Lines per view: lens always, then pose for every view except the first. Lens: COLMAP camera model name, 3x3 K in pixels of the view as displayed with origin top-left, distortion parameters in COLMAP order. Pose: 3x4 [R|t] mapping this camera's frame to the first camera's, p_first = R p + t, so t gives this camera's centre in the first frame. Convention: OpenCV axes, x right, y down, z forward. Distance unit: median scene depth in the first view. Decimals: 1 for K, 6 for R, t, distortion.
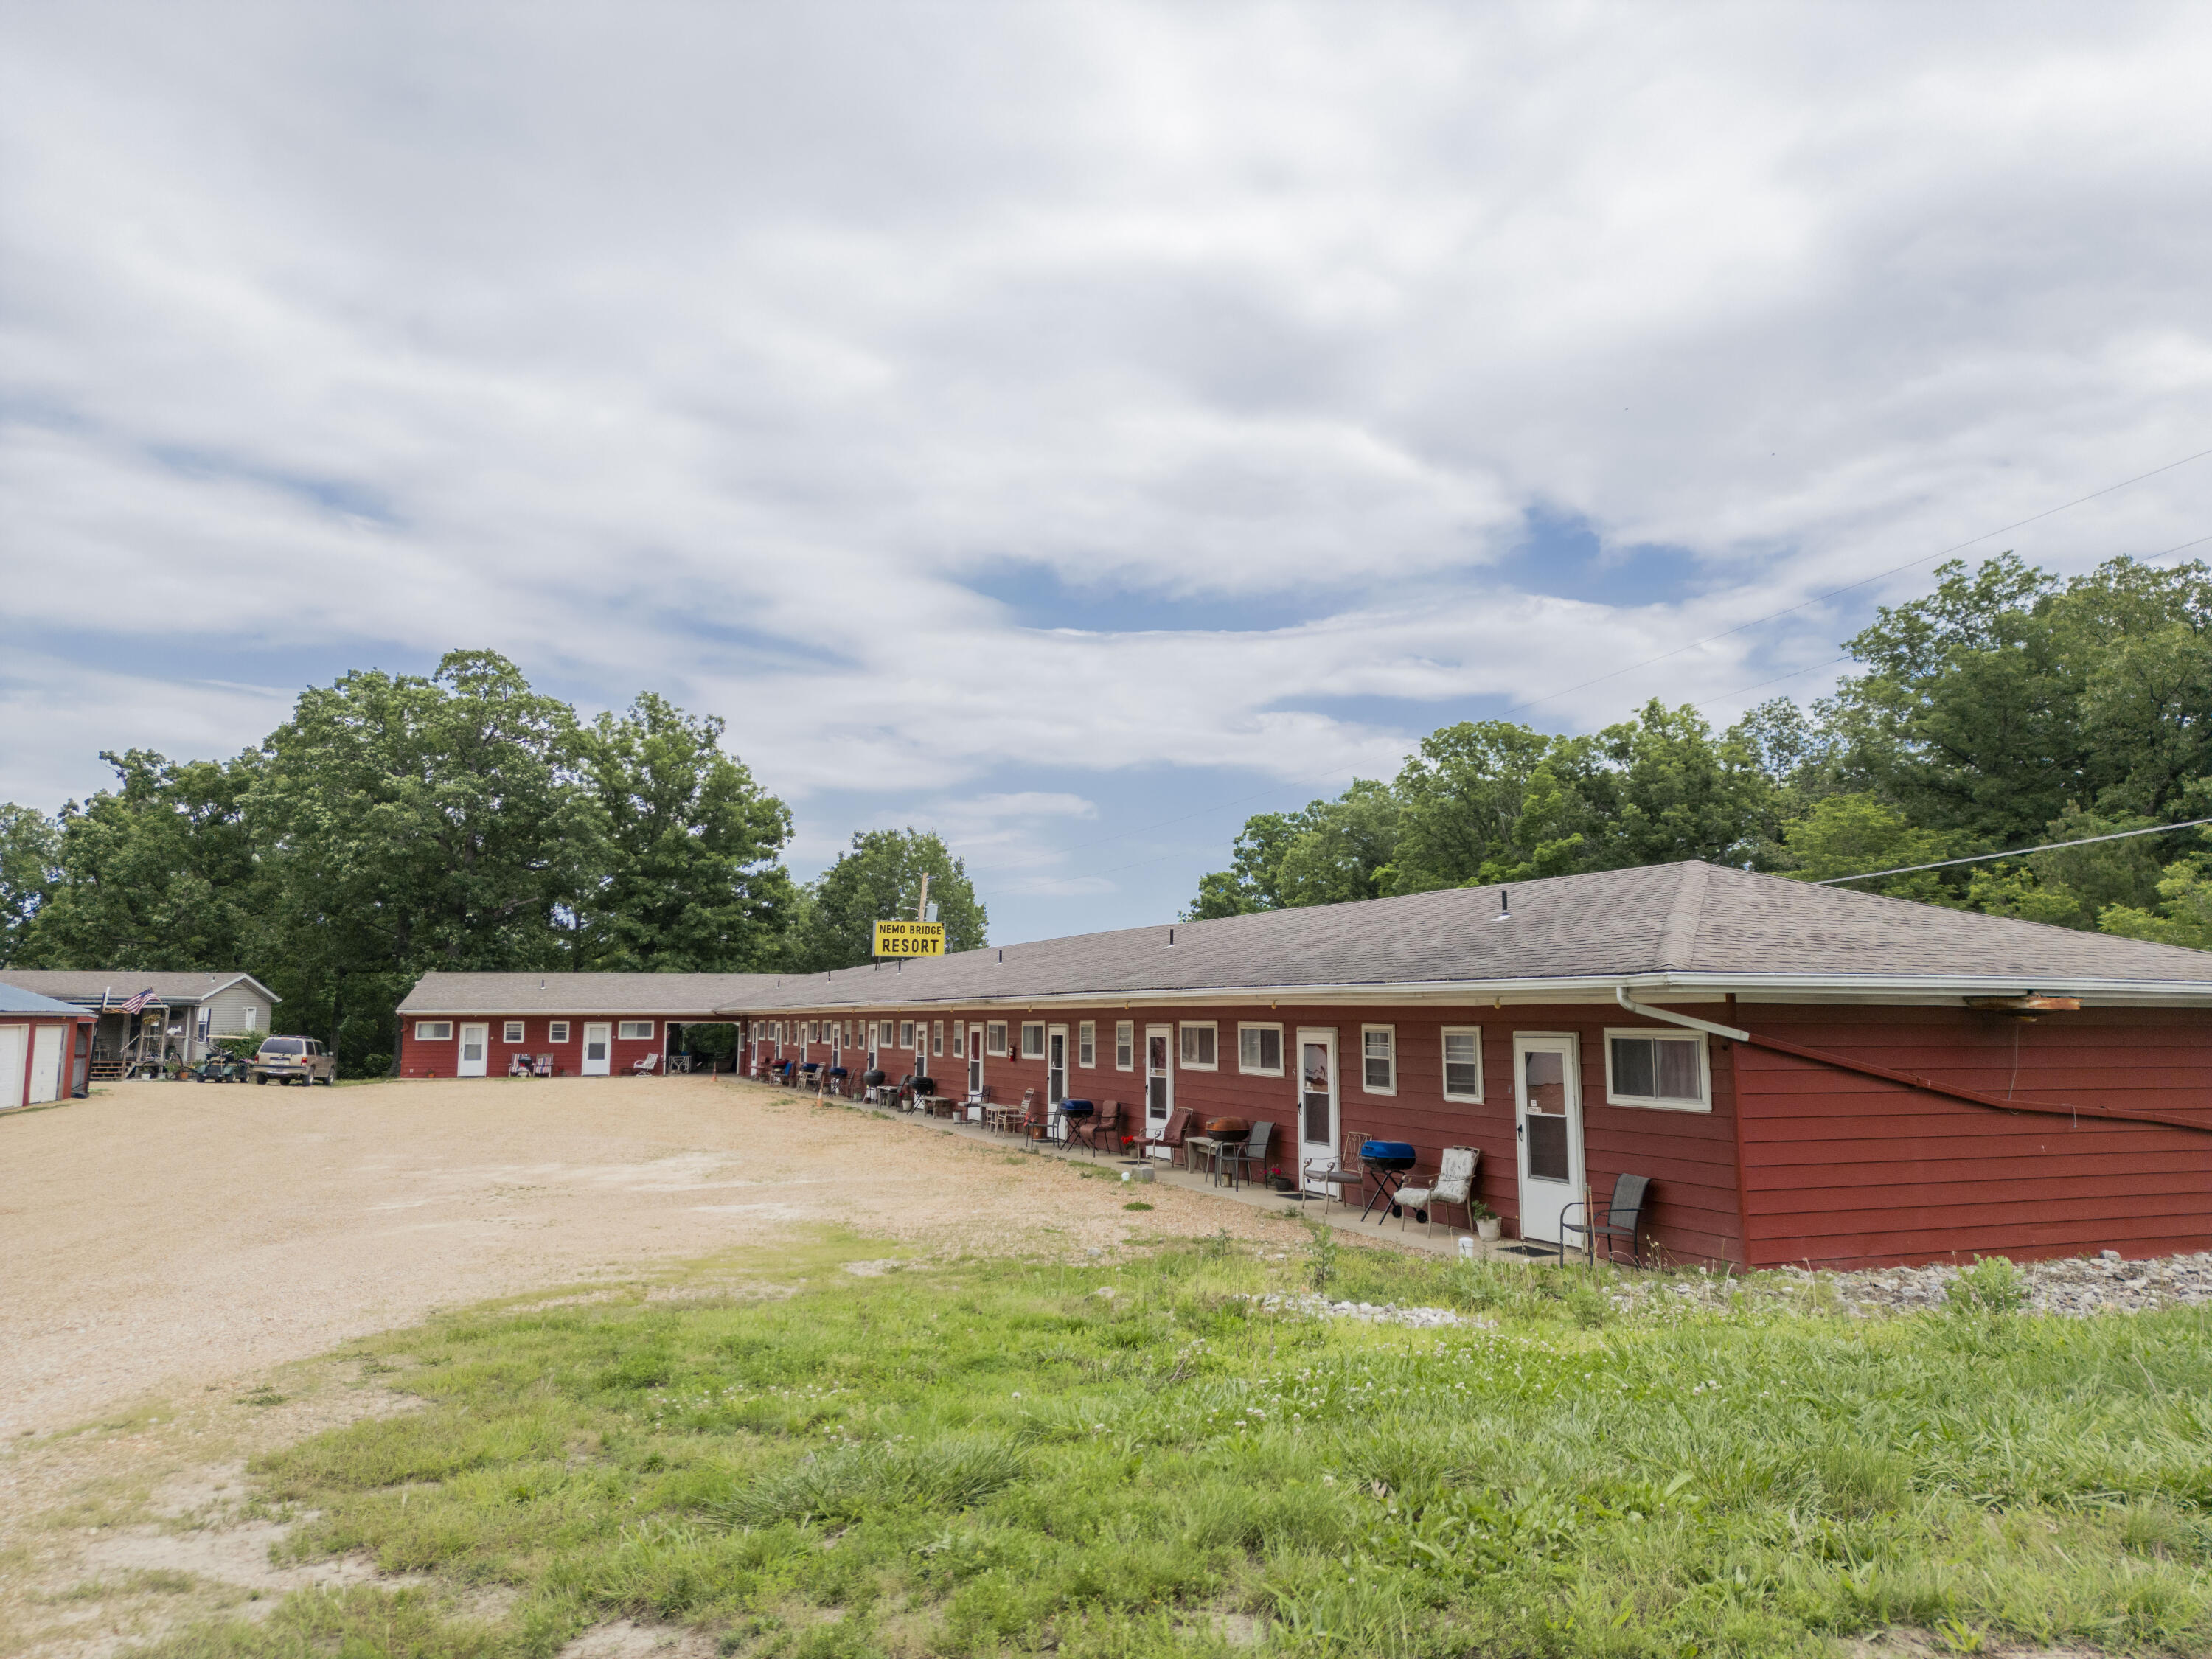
lens RADIAL K [[1547.1, 0, 1110.3], [0, 1547.1, 821.3], [0, 0, 1]] dist [0.082193, -0.092367]
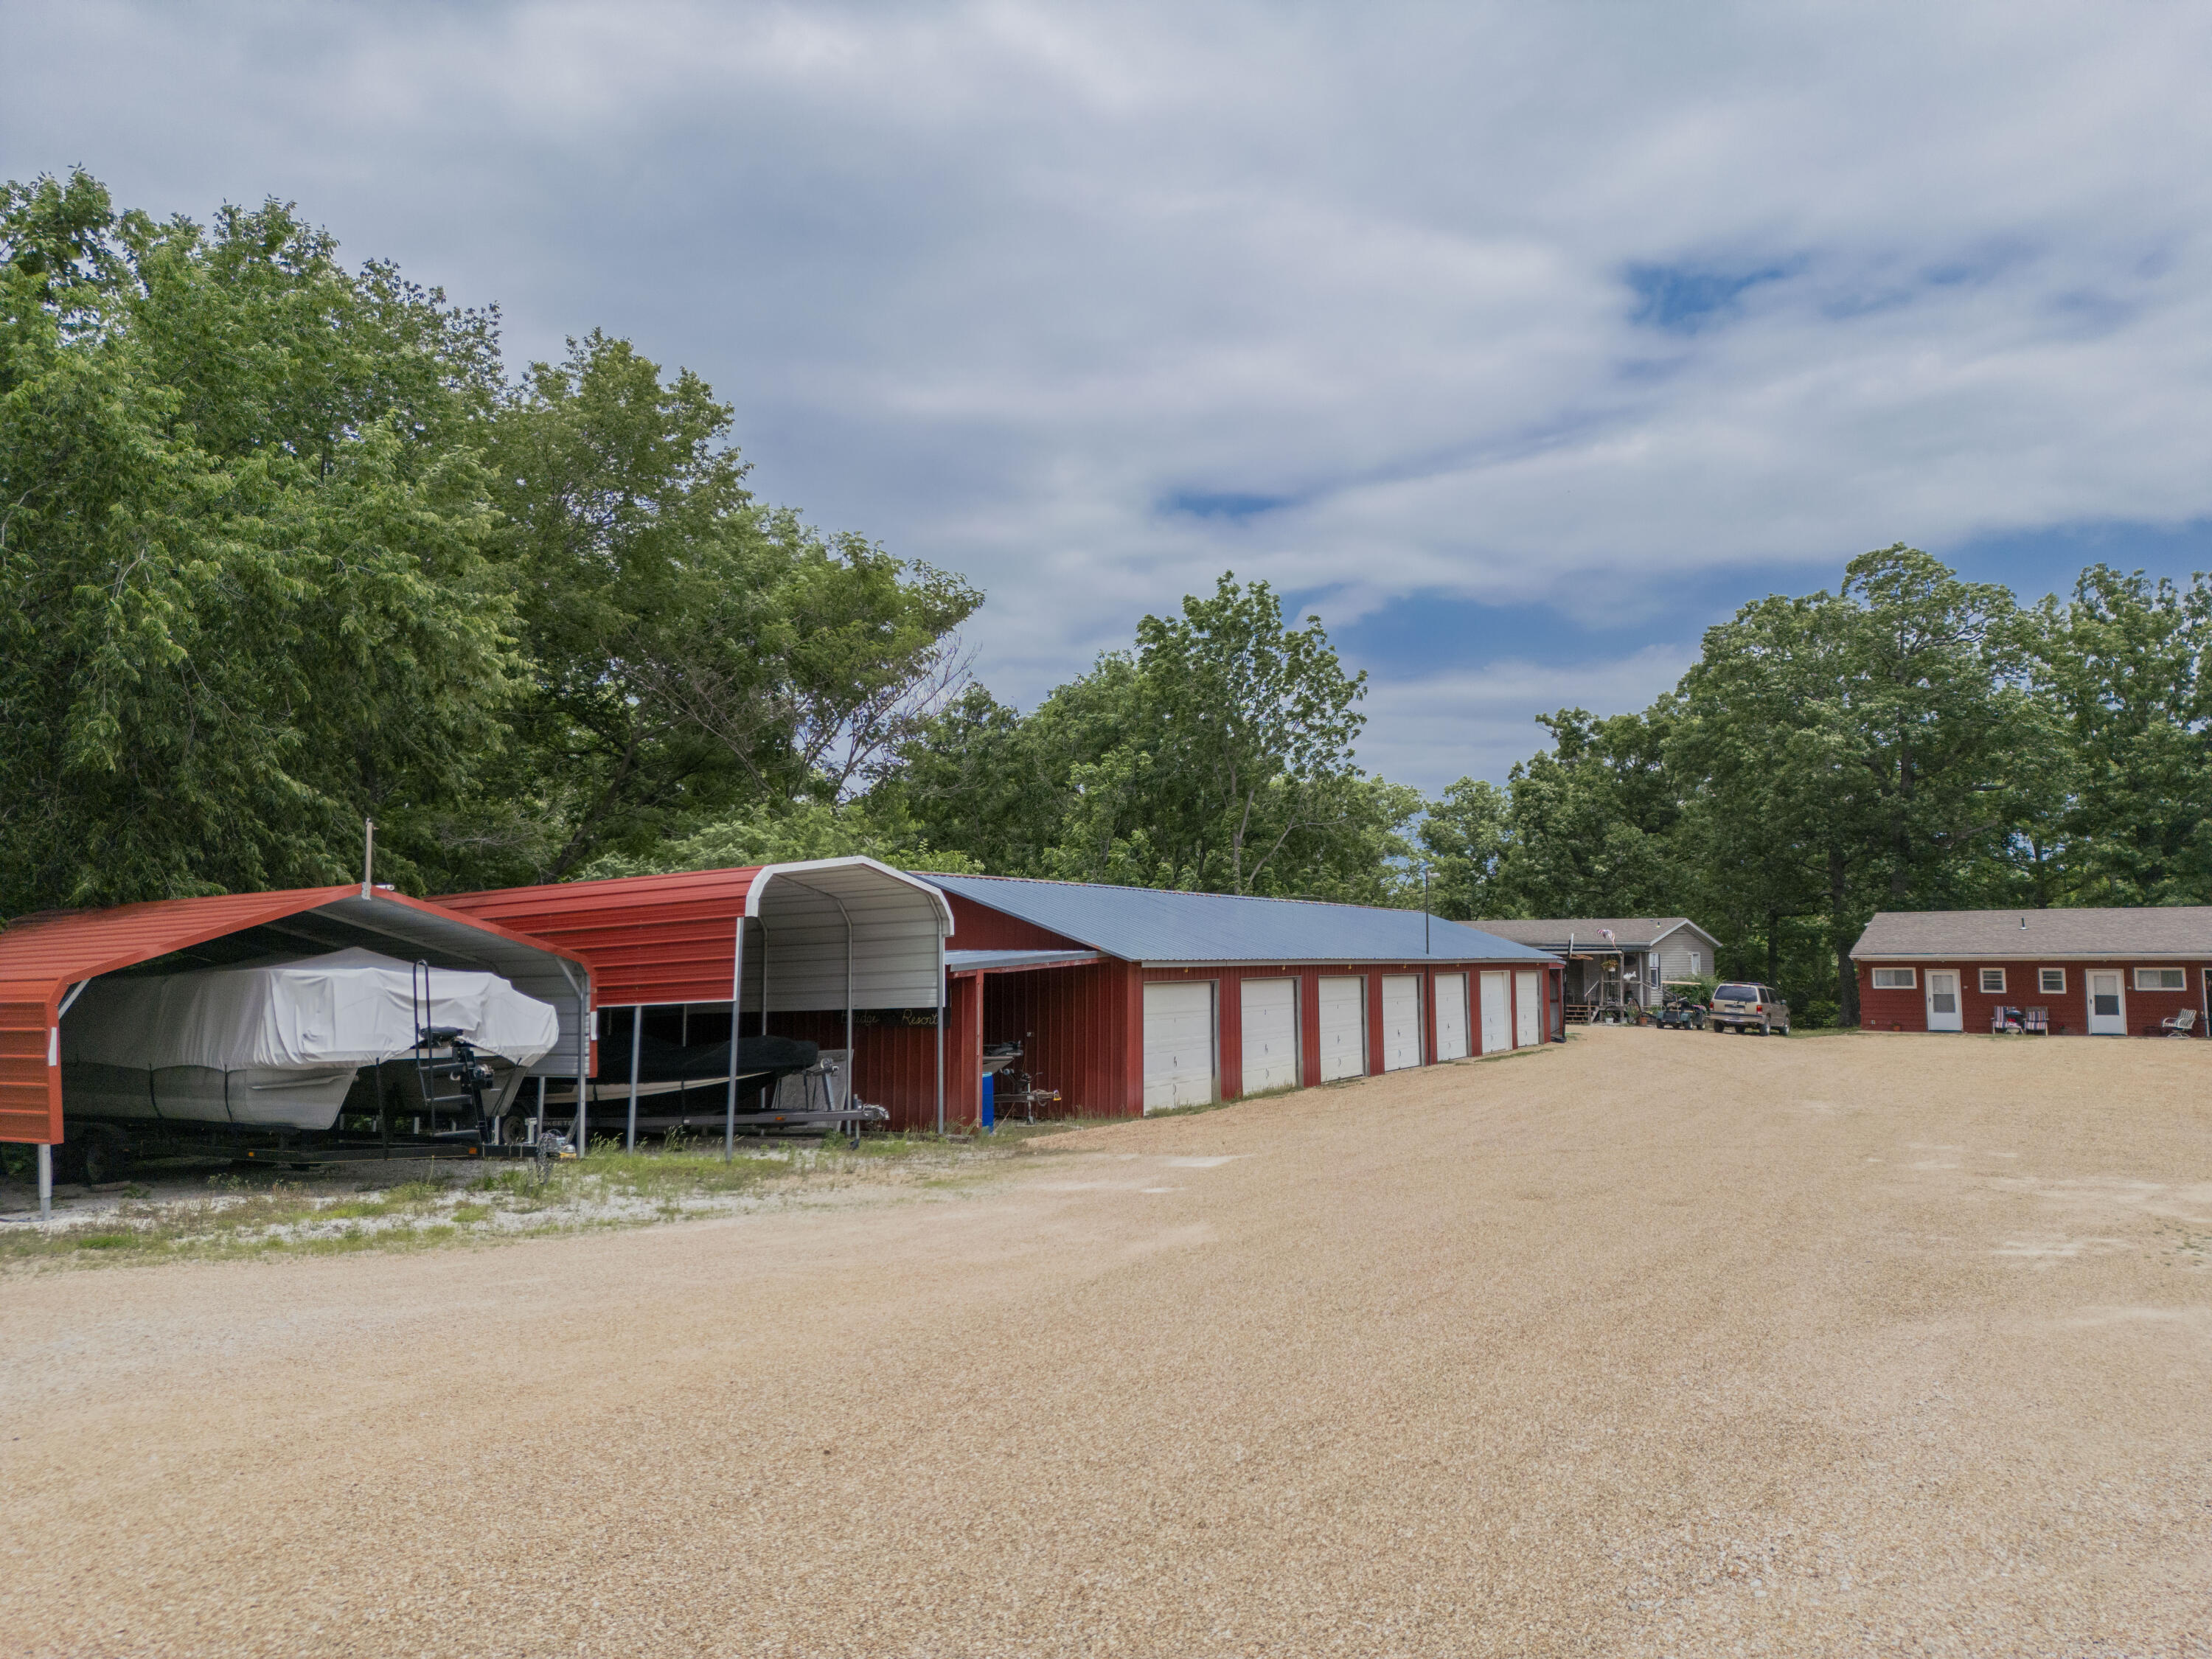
lens RADIAL K [[1543.5, 0, 1108.7], [0, 1543.5, 826.7], [0, 0, 1]] dist [0.072458, -0.068750]
pose [[0.666242, -0.070927, -0.742355, -0.063756], [0.099485, 0.995022, -0.005783, 0.009115], [0.739070, -0.070000, 0.669982, 0.082693]]
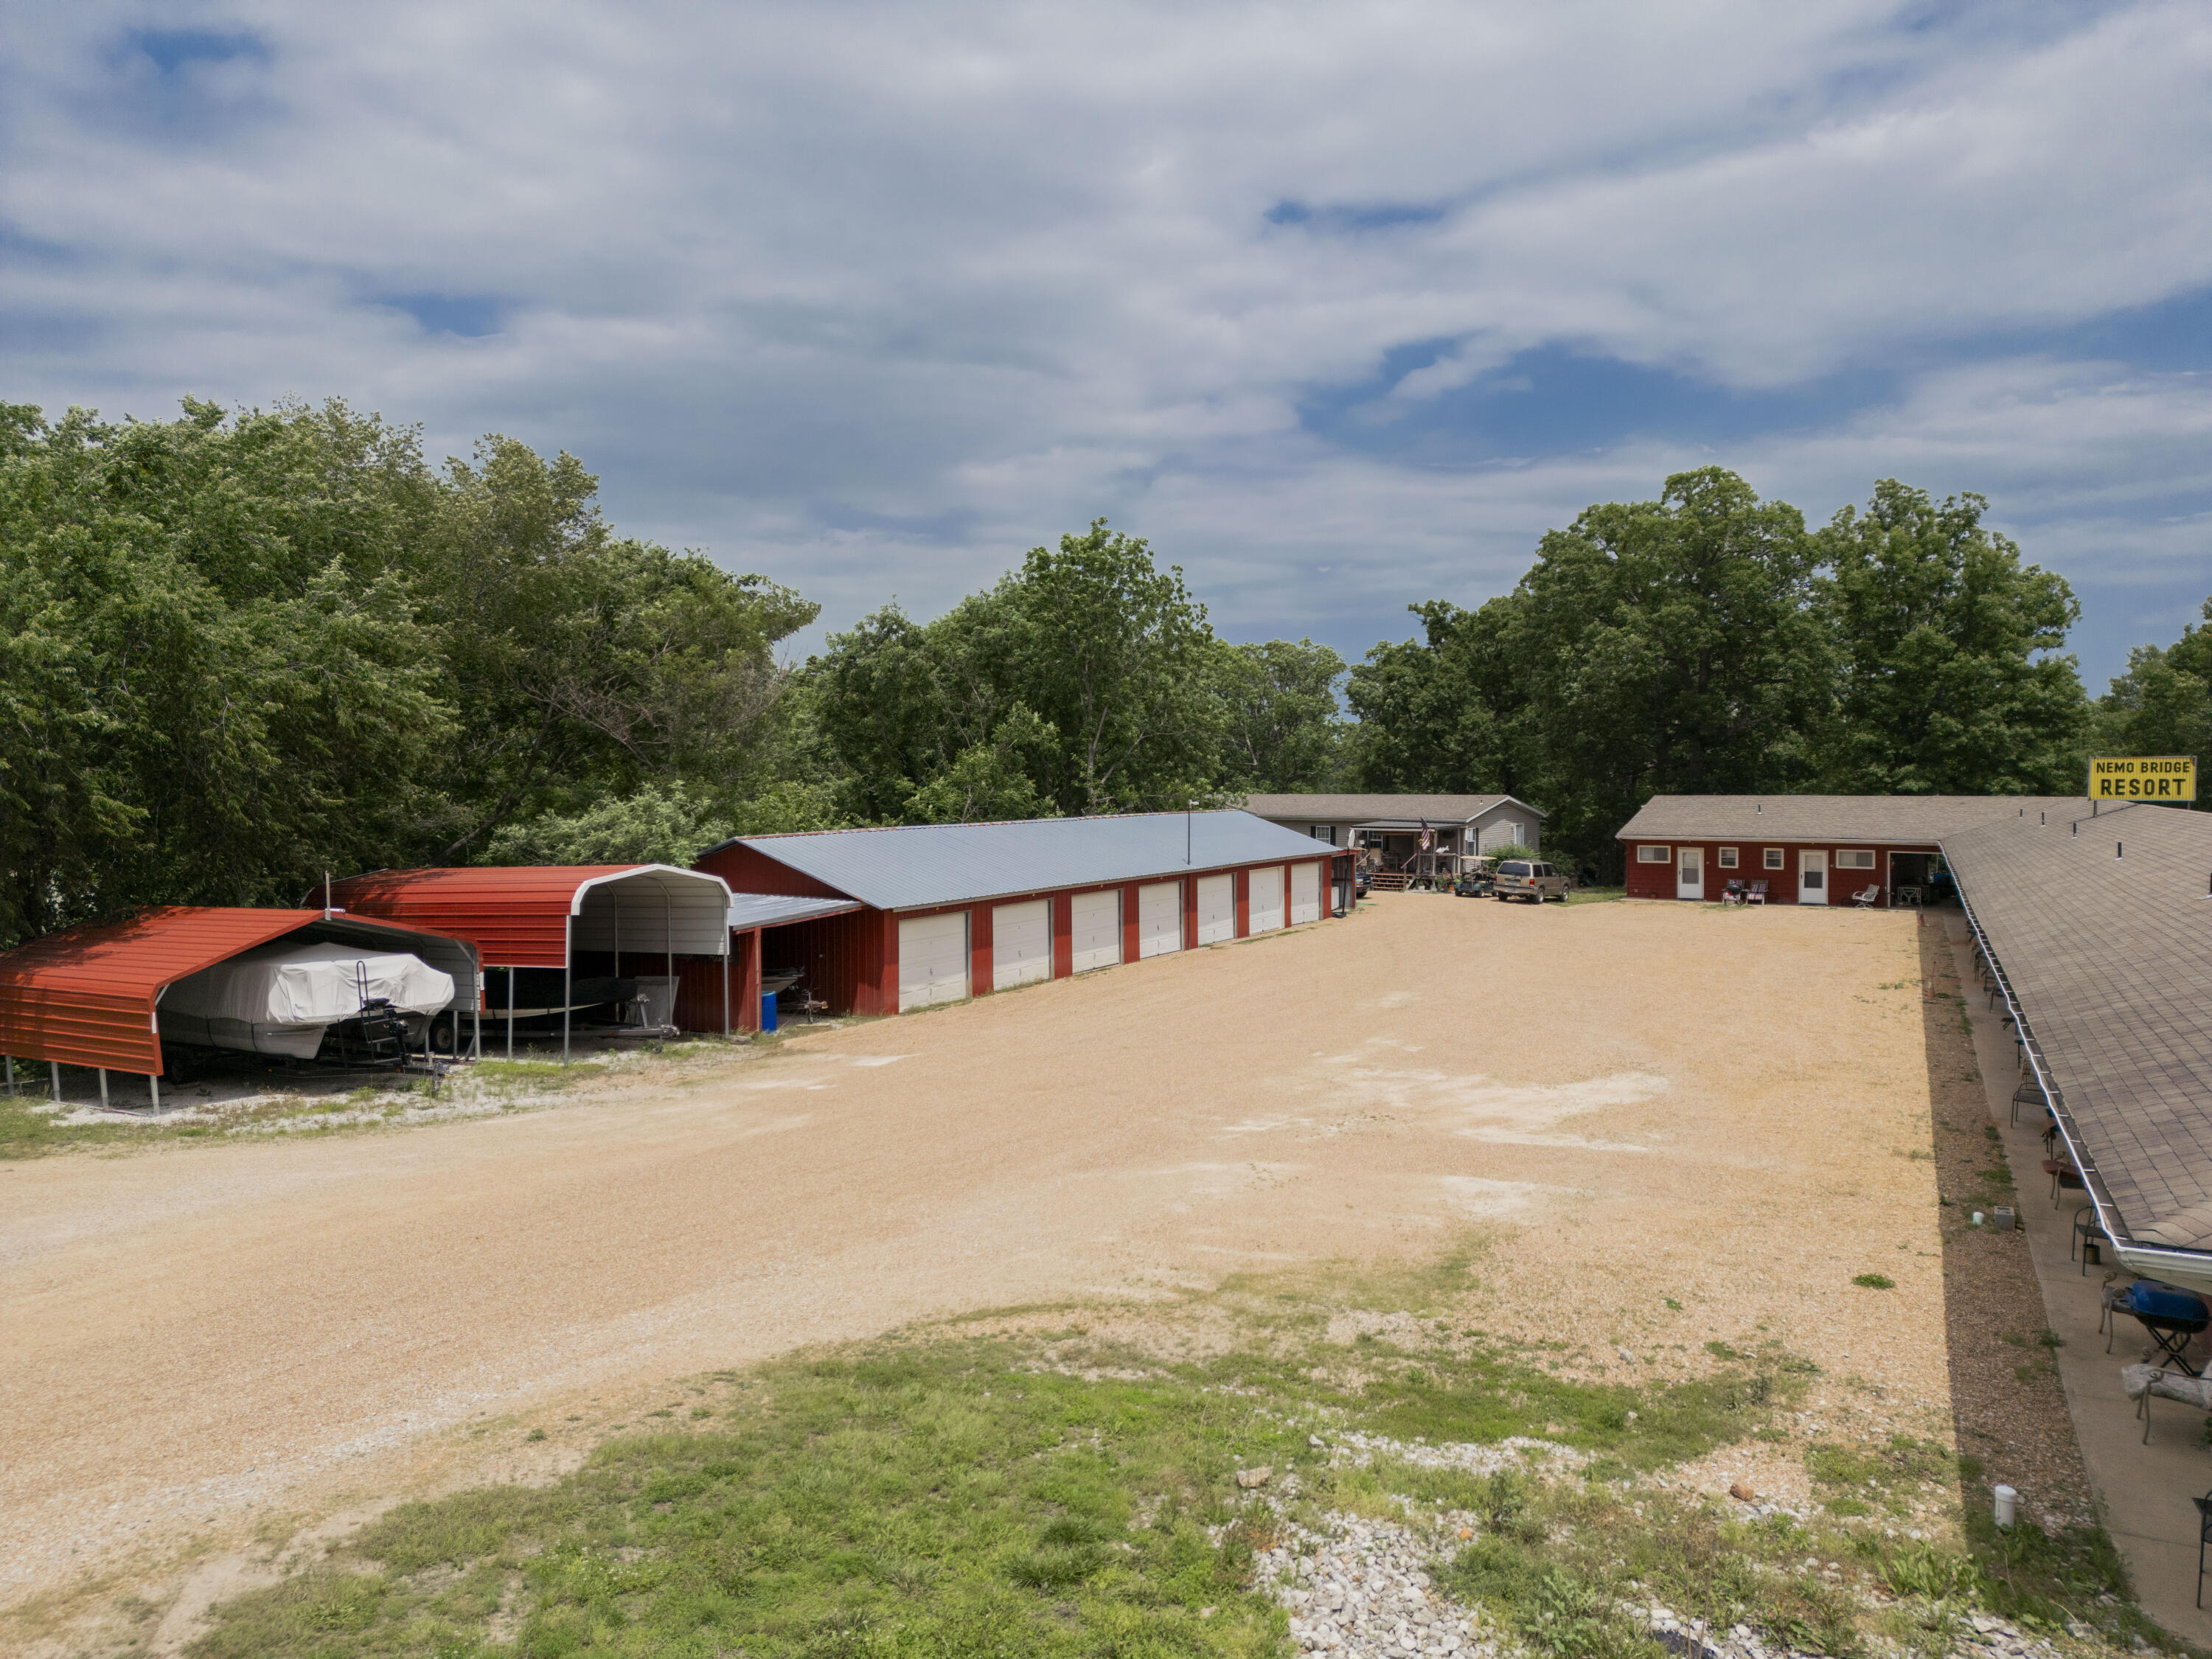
lens RADIAL K [[1540.9, 0, 1109.2], [0, 1540.9, 823.5], [0, 0, 1]] dist [0.079614, -0.078821]
pose [[0.655728, 0.016449, -0.754818, 0.117436], [0.103998, 0.988265, 0.111882, -0.041955], [0.747800, -0.151864, 0.646322, 0.052484]]
